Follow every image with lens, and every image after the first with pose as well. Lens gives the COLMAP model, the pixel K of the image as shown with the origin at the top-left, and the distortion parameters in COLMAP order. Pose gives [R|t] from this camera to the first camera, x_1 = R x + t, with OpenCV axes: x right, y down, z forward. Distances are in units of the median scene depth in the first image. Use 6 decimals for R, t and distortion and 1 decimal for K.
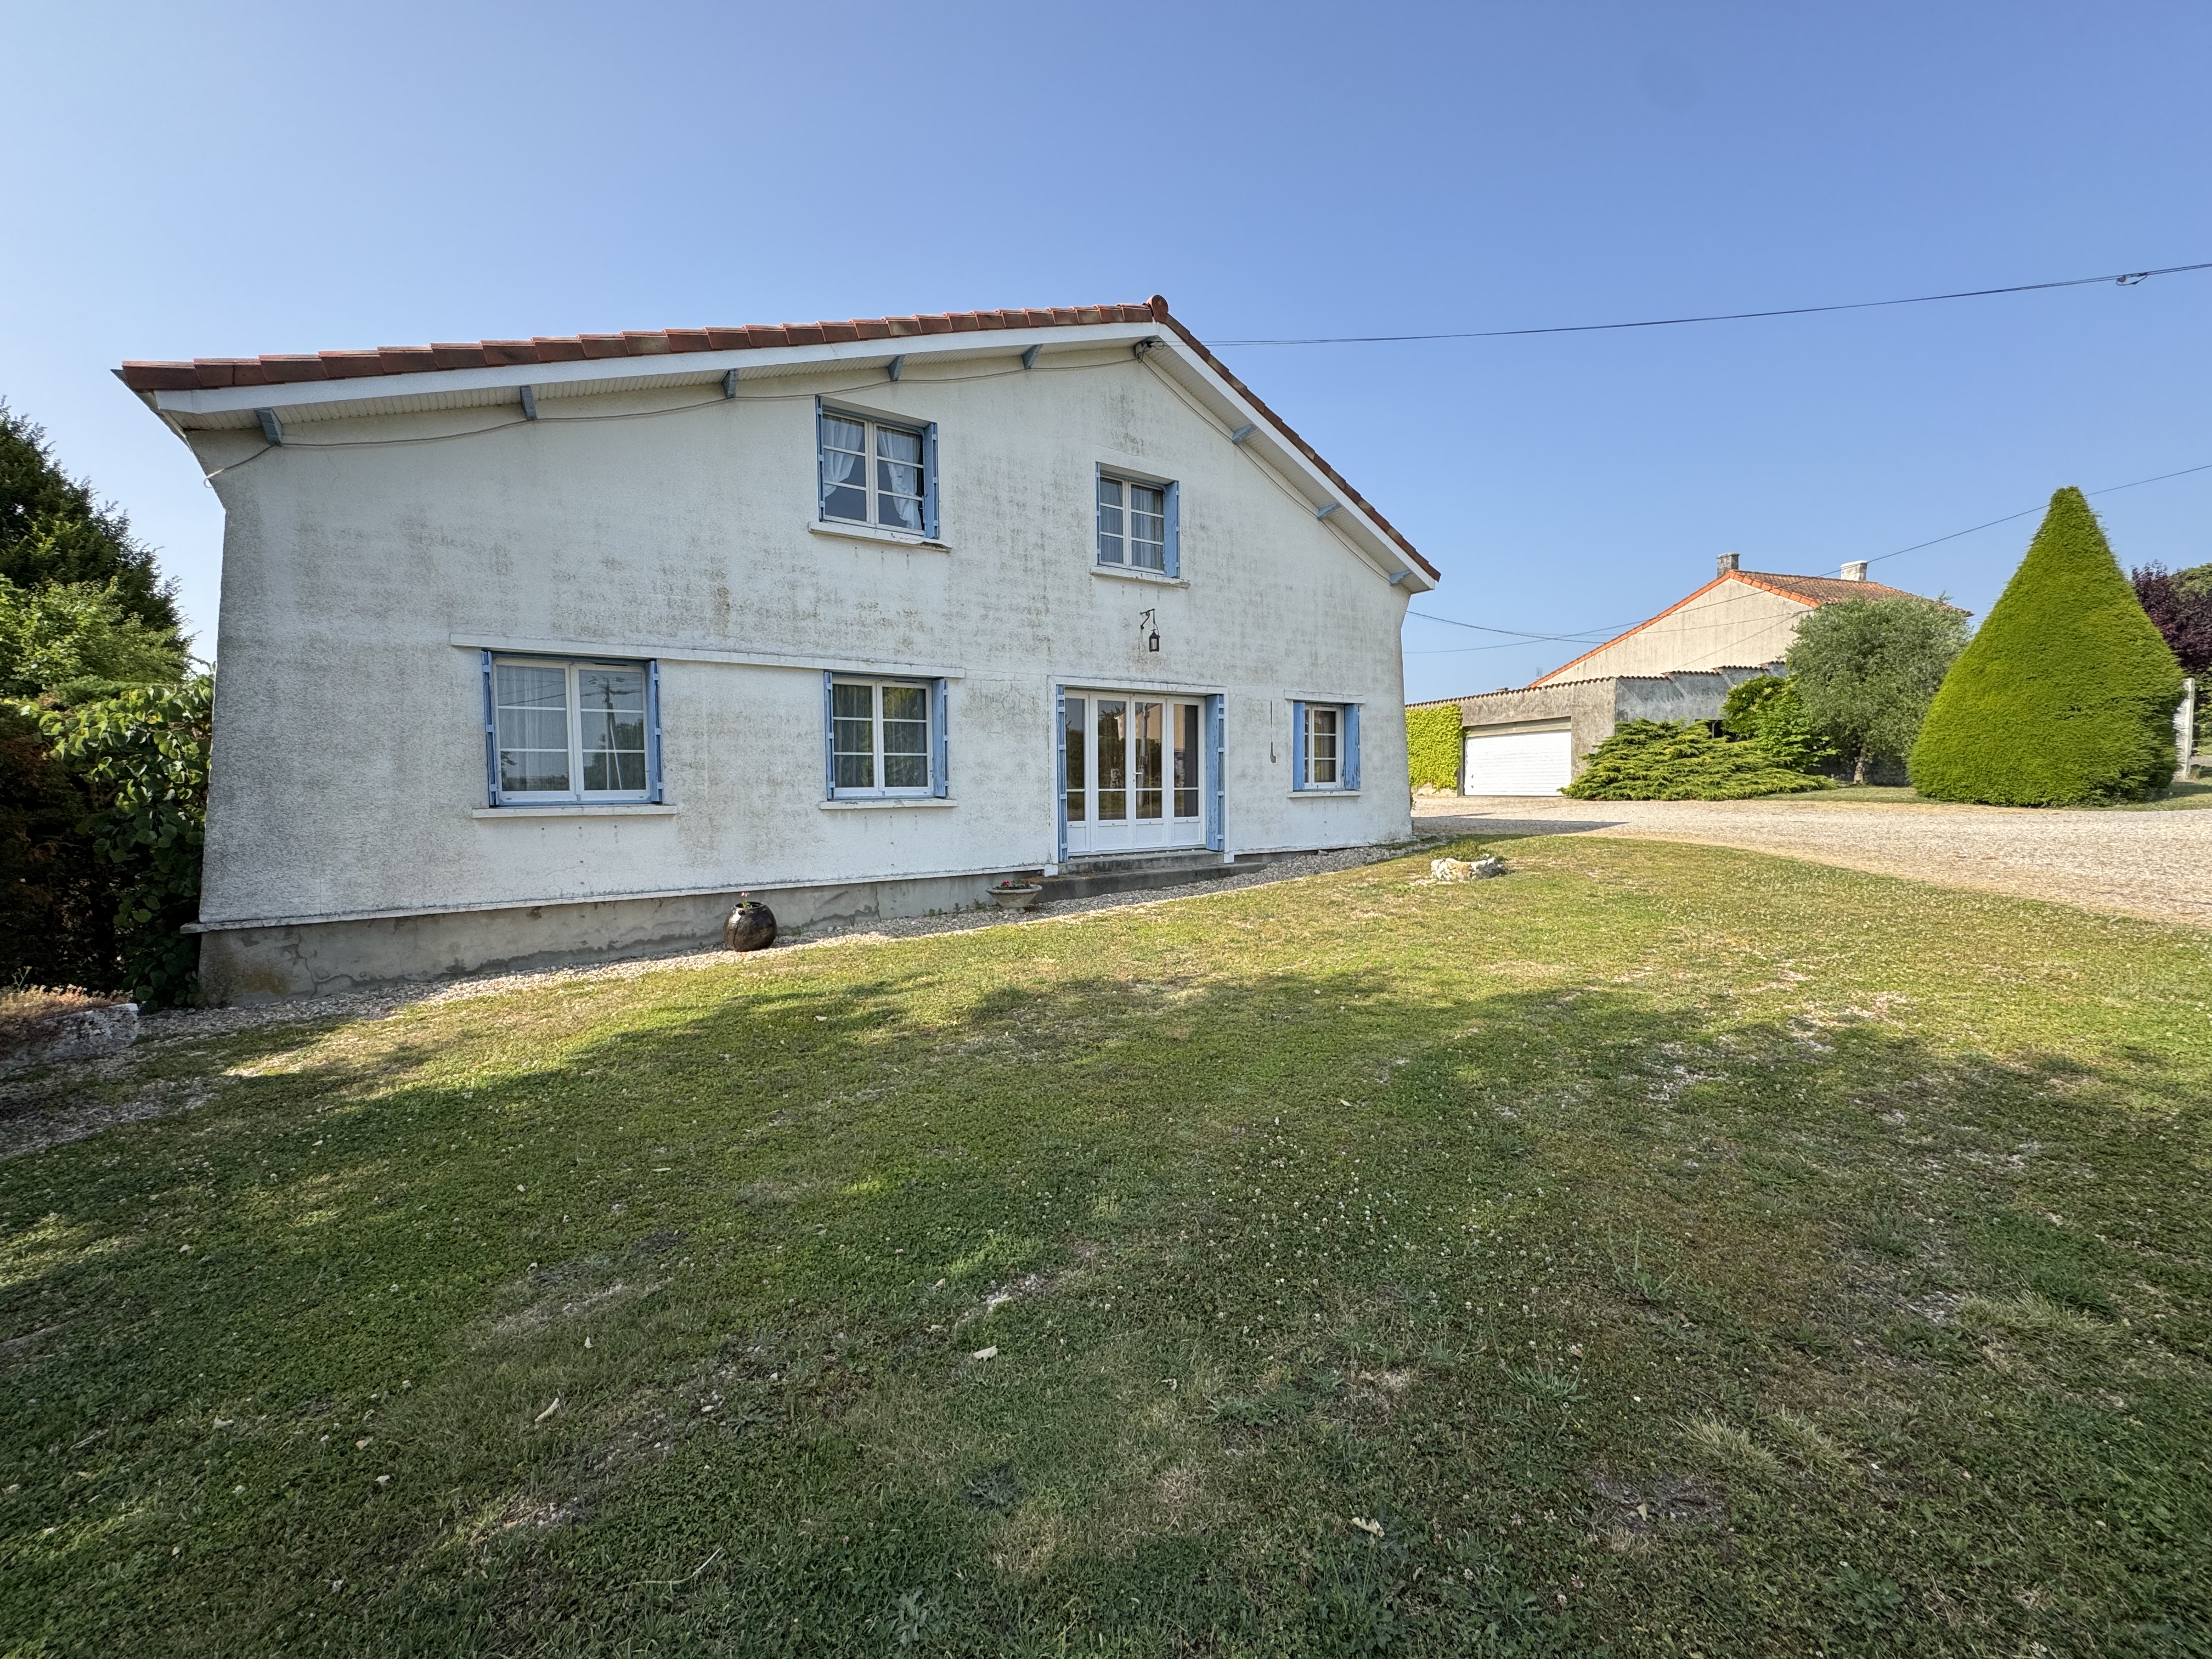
lens RADIAL K [[888.6, 0, 1102.8], [0, 888.6, 826.7], [0, 0, 1]] dist [0.000945, 0.000135]
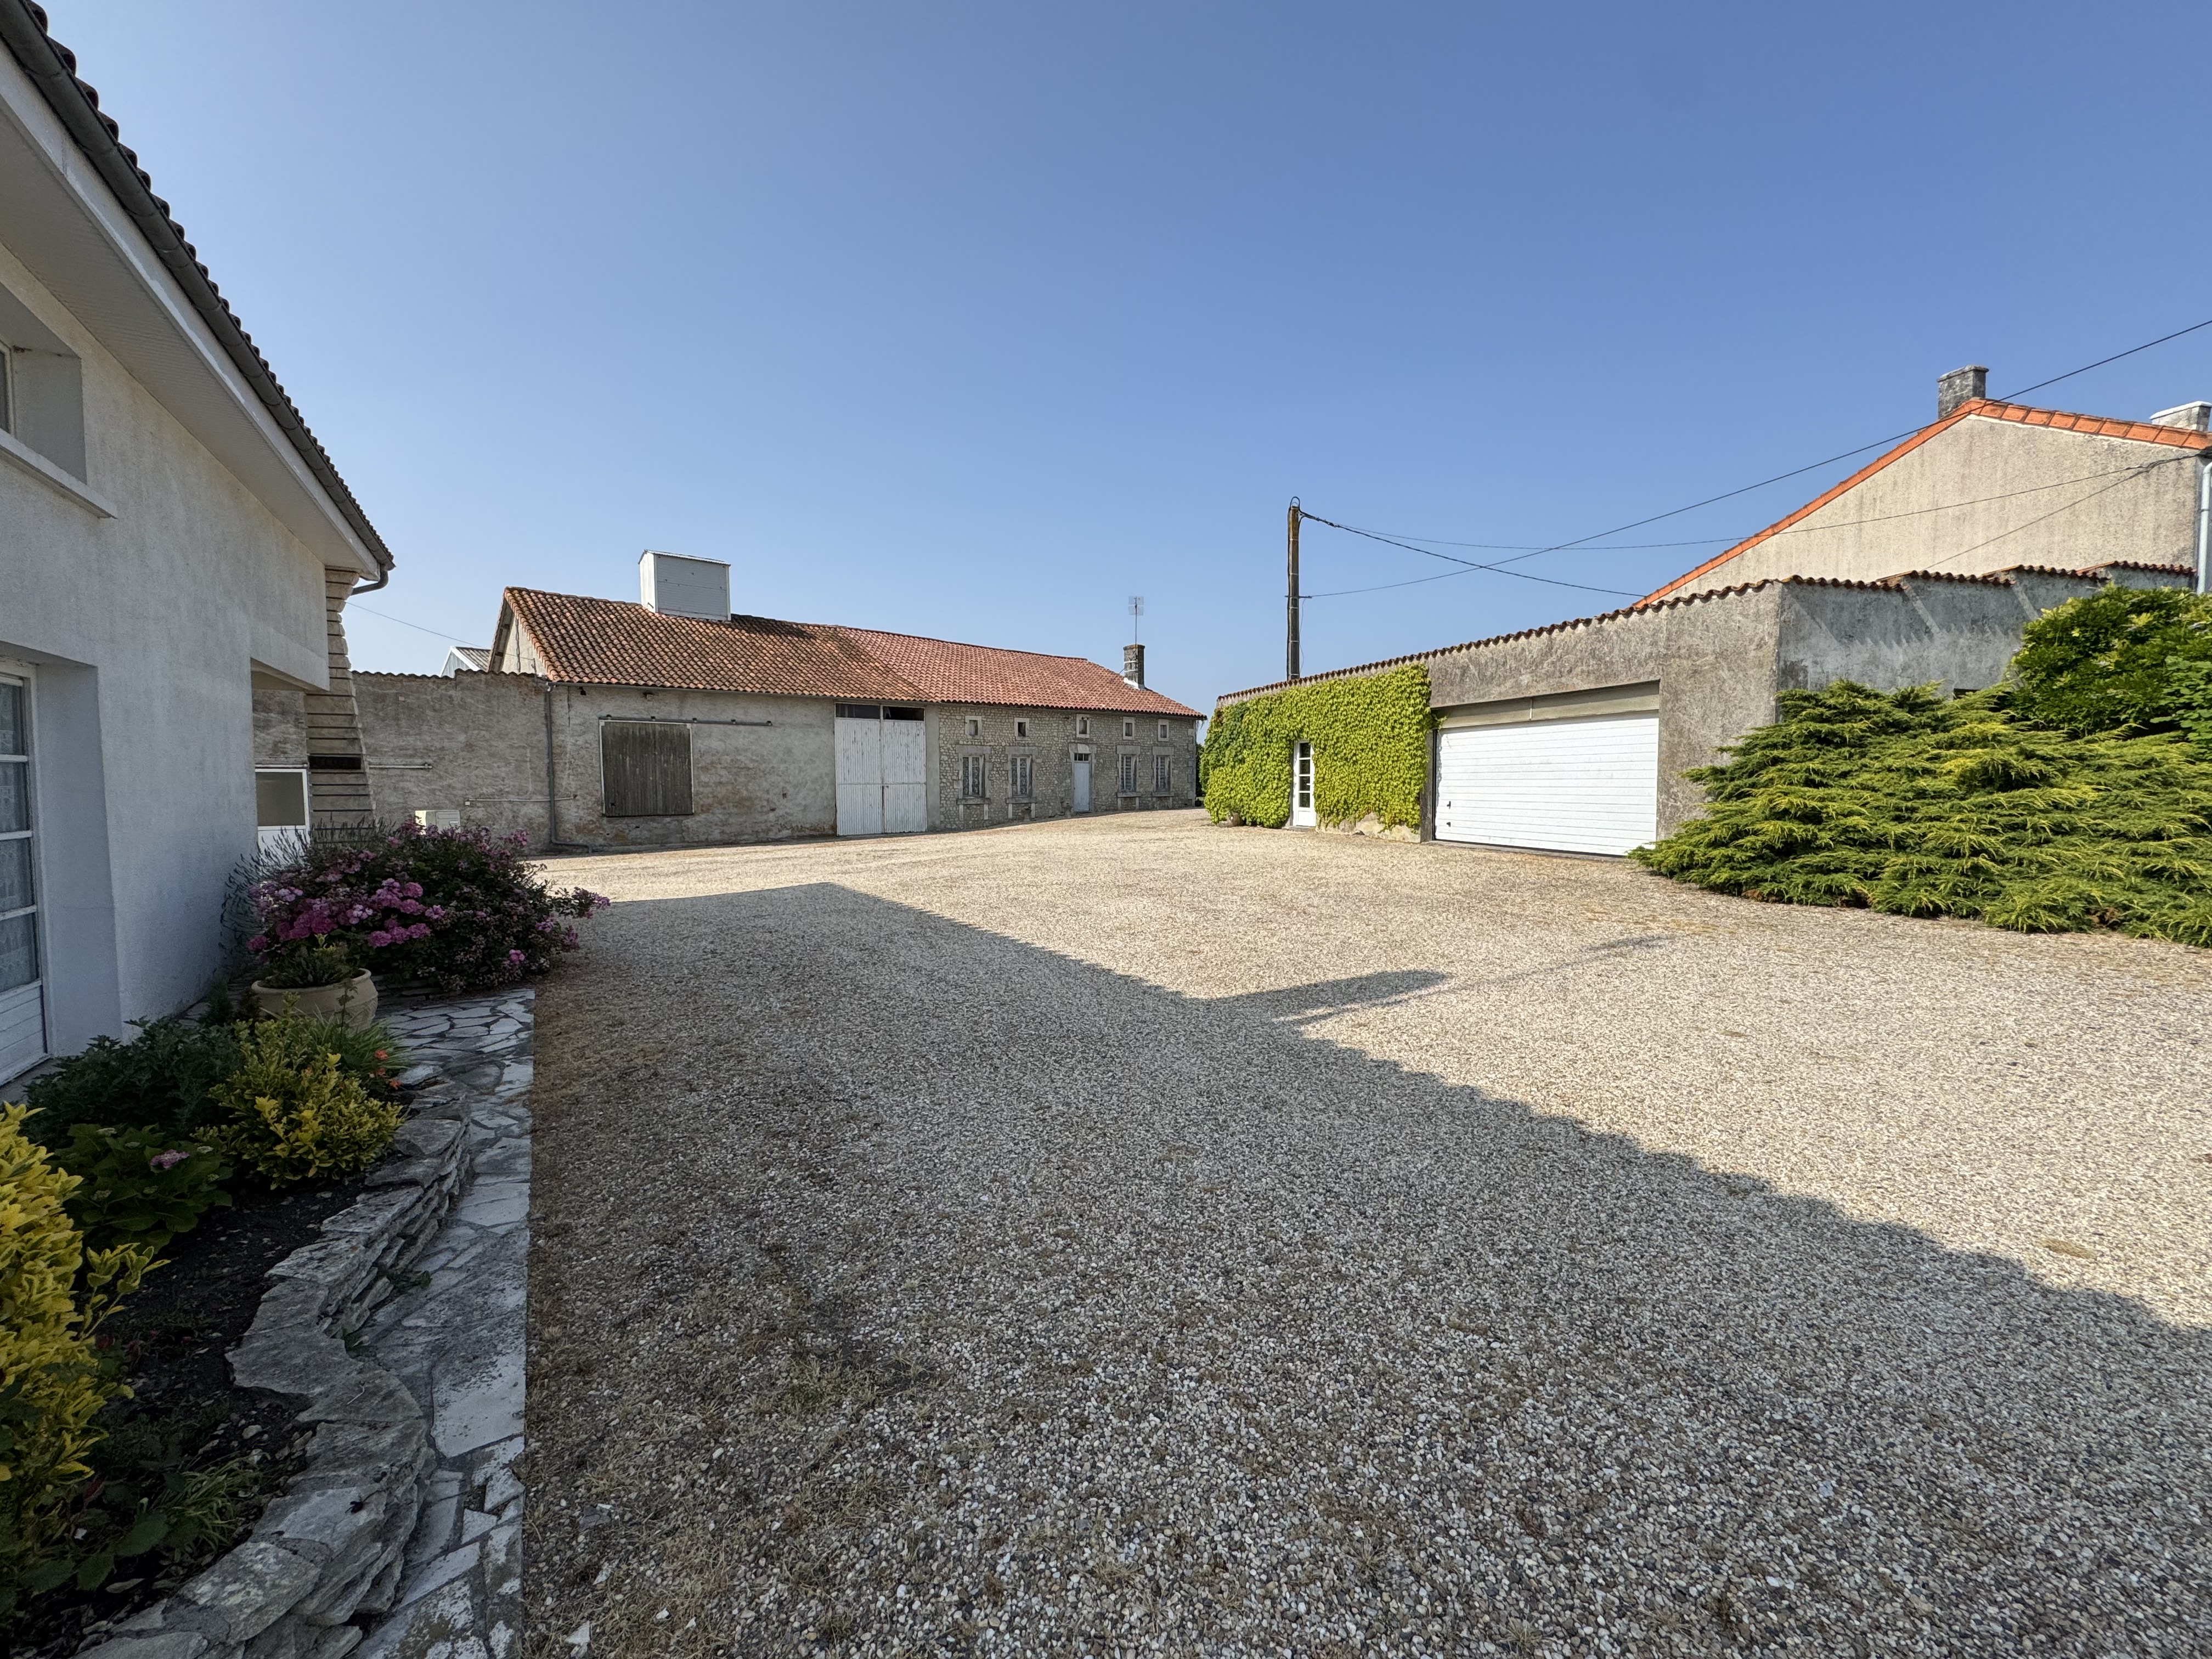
lens RADIAL K [[888.6, 0, 1109.3], [0, 888.6, 826.1], [0, 0, 1]] dist [0.000945, 0.000135]
pose [[0.999824, 0.010140, -0.015756, 0.267555], [-0.010067, 0.999938, 0.004723, -0.052648], [0.015803, -0.004563, 0.999865, 0.566479]]
